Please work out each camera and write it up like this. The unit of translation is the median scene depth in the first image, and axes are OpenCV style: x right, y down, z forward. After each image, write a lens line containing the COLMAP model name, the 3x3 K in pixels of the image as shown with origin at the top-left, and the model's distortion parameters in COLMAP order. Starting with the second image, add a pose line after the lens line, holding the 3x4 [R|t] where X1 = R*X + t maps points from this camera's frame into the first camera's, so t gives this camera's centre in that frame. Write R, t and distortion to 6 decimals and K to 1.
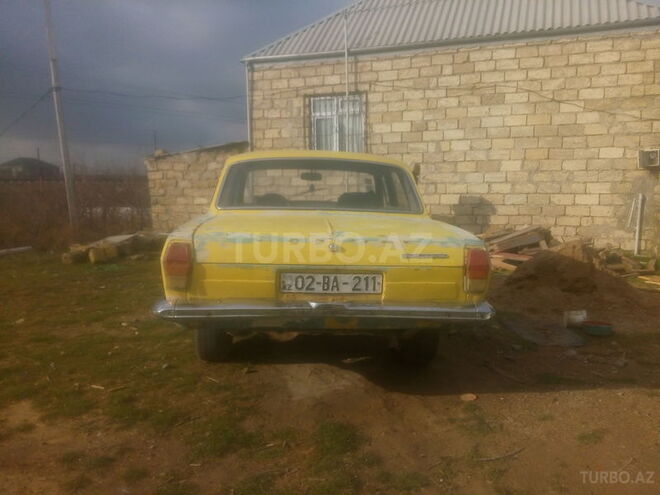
lens RADIAL K [[540.8, 0, 330.0], [0, 540.8, 247.5], [0, 0, 1]] dist [-0.049951, -0.000412]
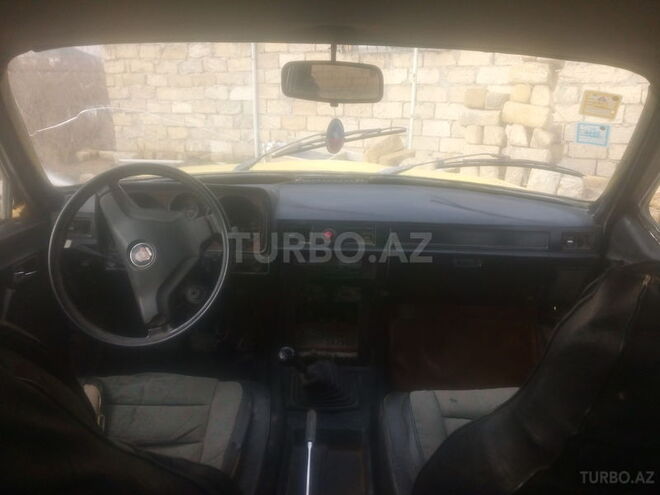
lens RADIAL K [[540.8, 0, 330.0], [0, 540.8, 247.5], [0, 0, 1]] dist [-0.049951, -0.000412]
pose [[0.996520, 0.027375, -0.078727, -0.007379], [-0.011620, 0.980931, 0.194007, -0.048497], [0.082537, -0.192417, 0.977836, 0.350900]]
